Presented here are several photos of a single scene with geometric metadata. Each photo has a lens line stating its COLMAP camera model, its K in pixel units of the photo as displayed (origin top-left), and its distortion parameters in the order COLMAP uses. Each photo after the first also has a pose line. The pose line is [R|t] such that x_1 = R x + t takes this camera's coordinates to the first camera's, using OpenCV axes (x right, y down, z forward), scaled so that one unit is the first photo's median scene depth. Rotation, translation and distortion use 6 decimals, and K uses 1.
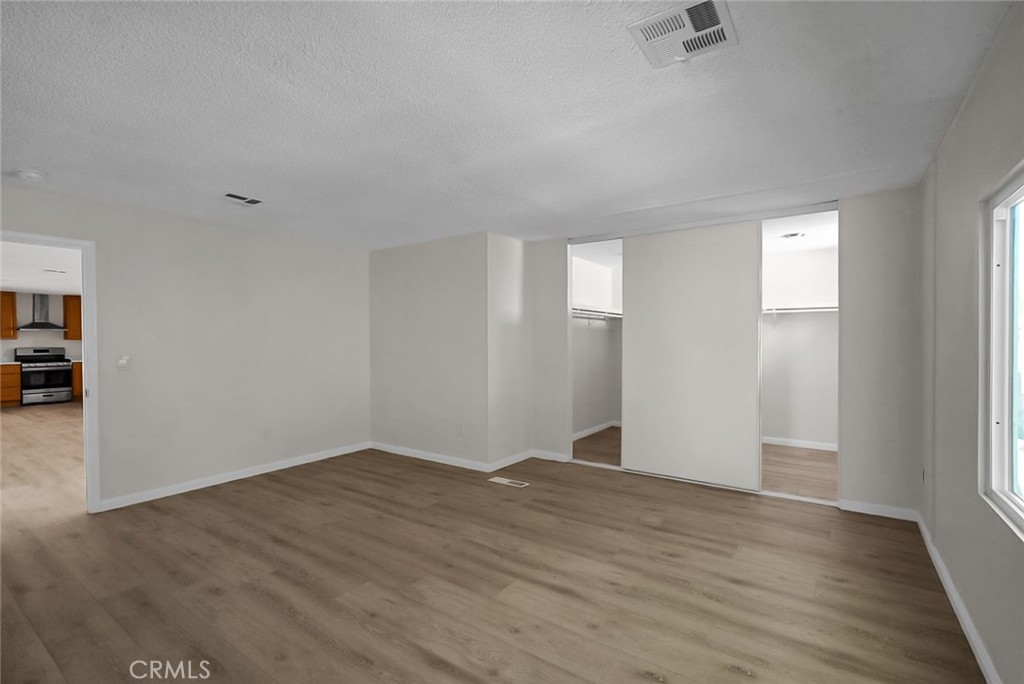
lens RADIAL K [[449.6, 0, 509.4], [0, 449.6, 344.5], [0, 0, 1]] dist [0.001304, 0.000973]
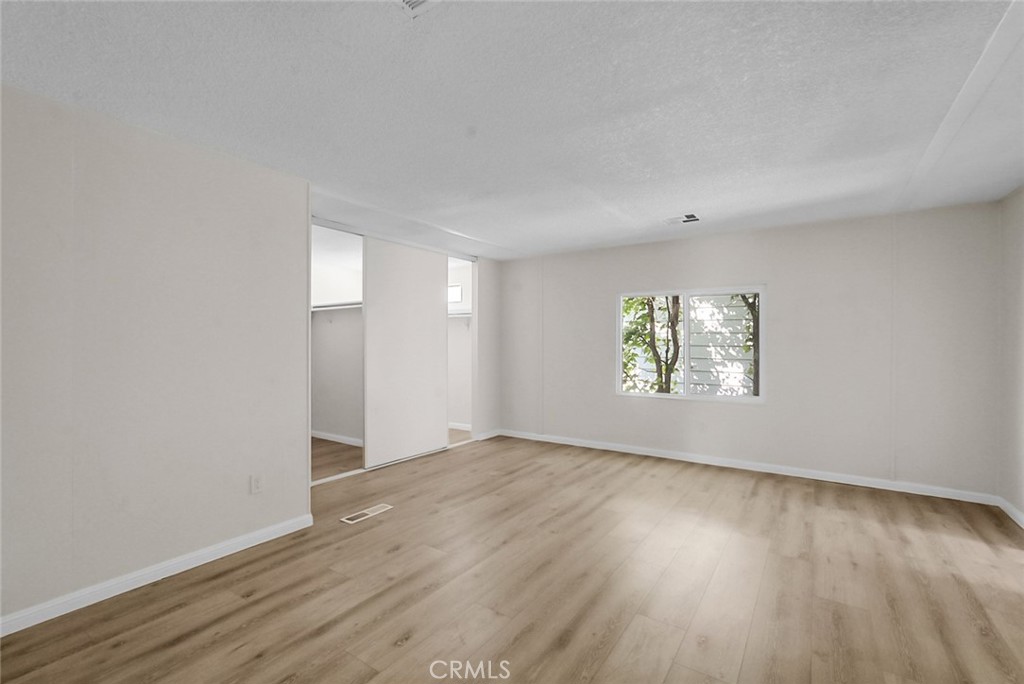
lens RADIAL K [[449.6, 0, 509.4], [0, 449.6, 344.5], [0, 0, 1]] dist [0.001304, 0.000973]
pose [[-0.009216, 0.007545, 0.999929, -0.881522], [0.002361, 0.999969, -0.007524, 0.012076], [-0.999955, 0.002292, -0.009234, 0.820719]]
